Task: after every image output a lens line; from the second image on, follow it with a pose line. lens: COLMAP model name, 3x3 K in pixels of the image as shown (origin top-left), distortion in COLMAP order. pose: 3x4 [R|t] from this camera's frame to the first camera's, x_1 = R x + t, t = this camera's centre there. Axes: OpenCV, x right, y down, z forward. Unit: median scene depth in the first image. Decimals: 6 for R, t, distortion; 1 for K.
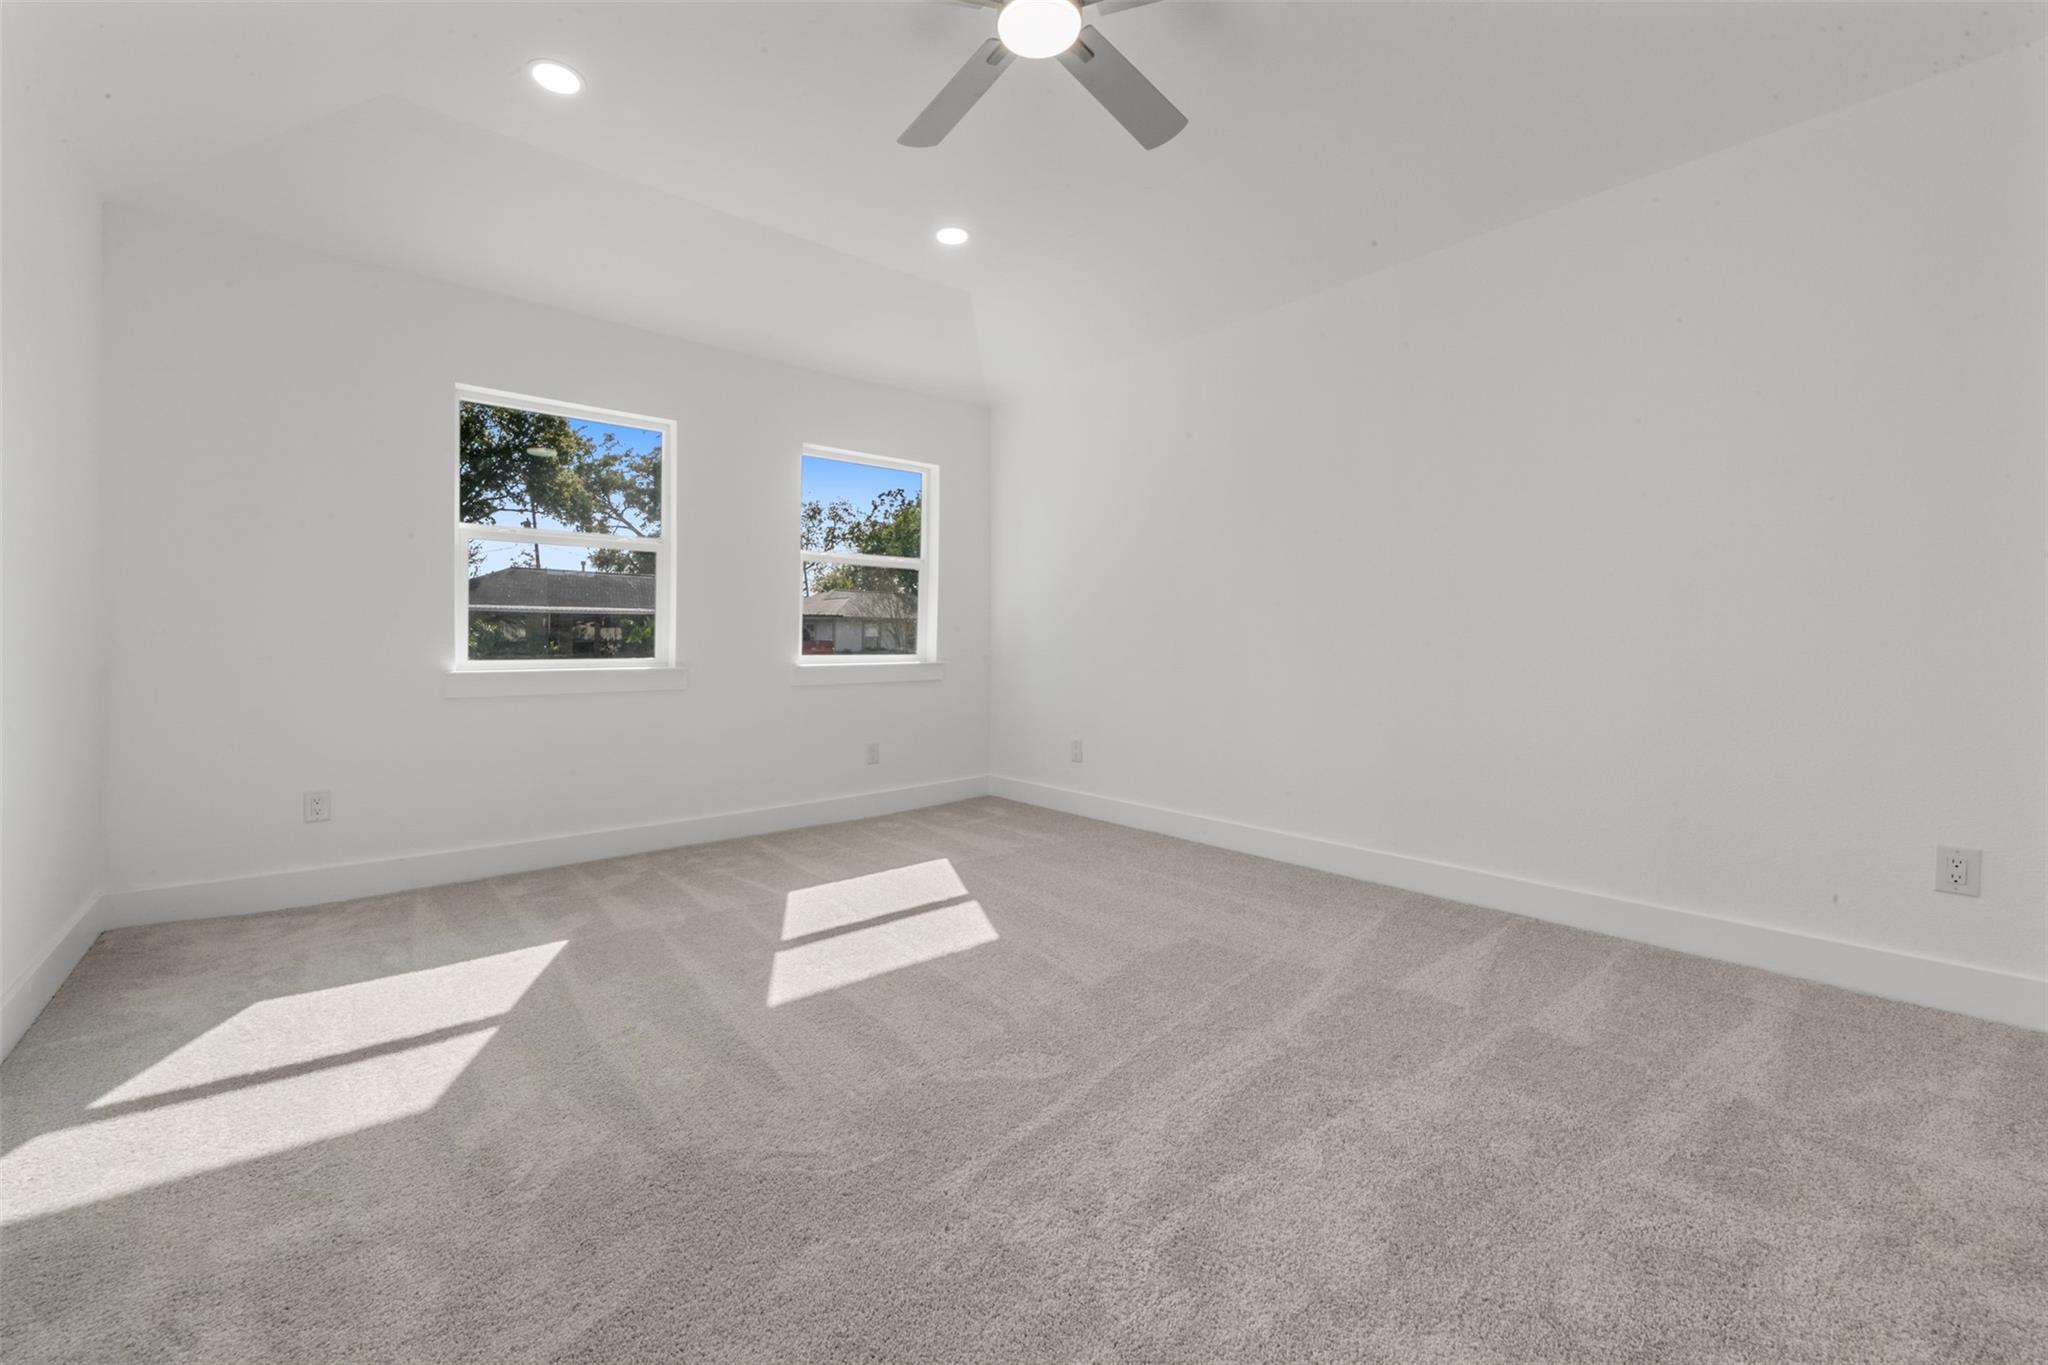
lens RADIAL K [[831.4, 0, 965.7], [0, 831.4, 639.2], [0, 0, 1]] dist [0.005804, -0.004173]
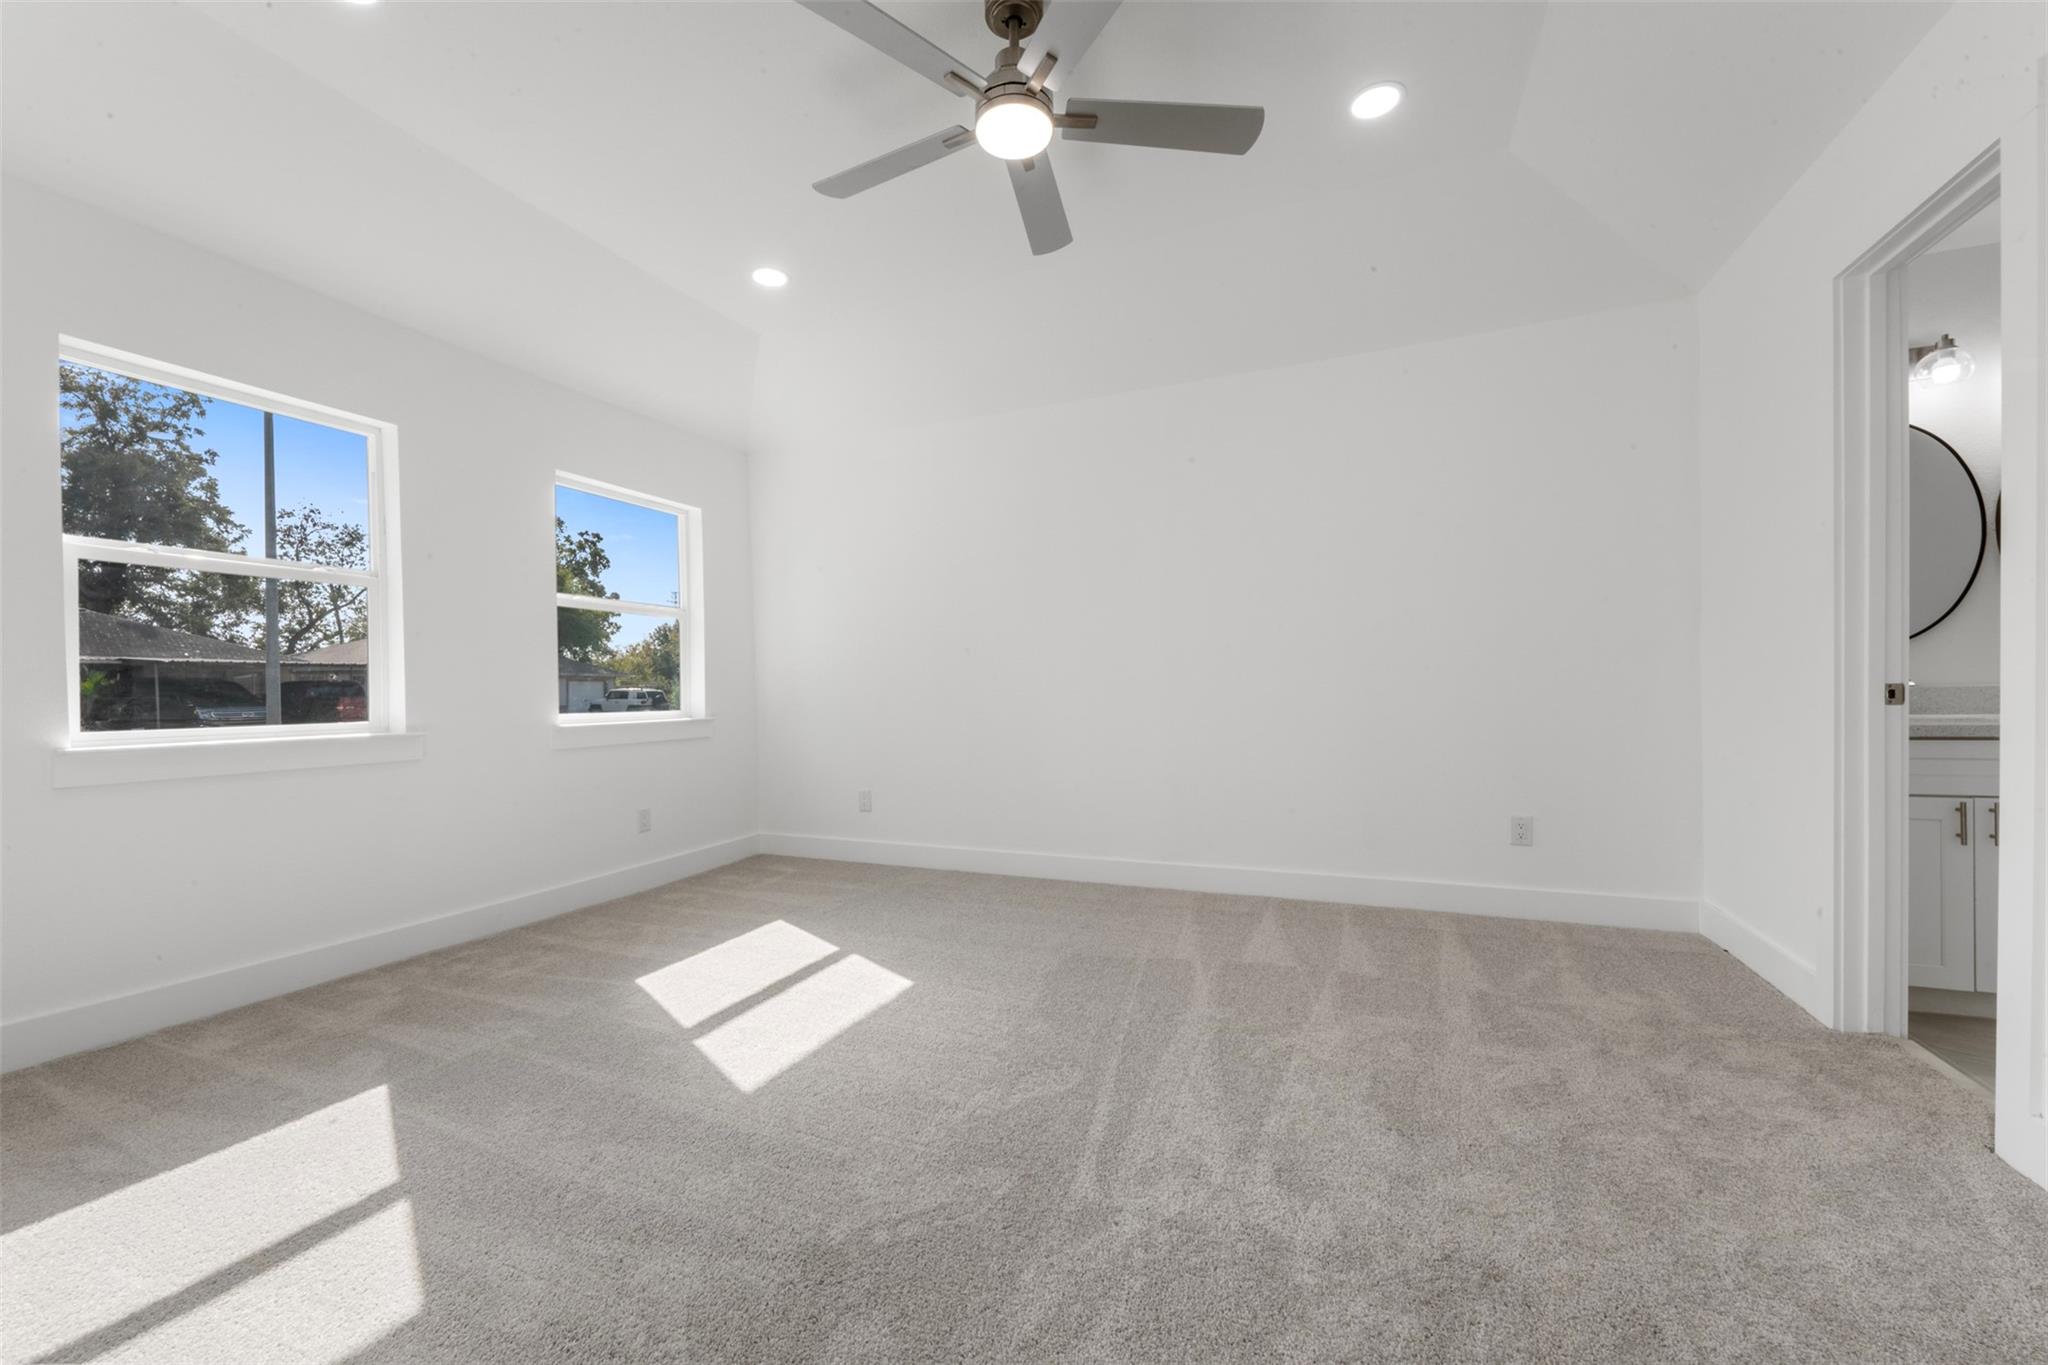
lens RADIAL K [[831.4, 0, 973.6], [0, 831.4, 680.8], [0, 0, 1]] dist [0.005804, -0.004173]
pose [[0.886860, -0.006181, 0.461997, -0.410409], [0.011574, 0.999894, -0.008840, -0.005060], [-0.461893, 0.013187, 0.886838, 0.054049]]
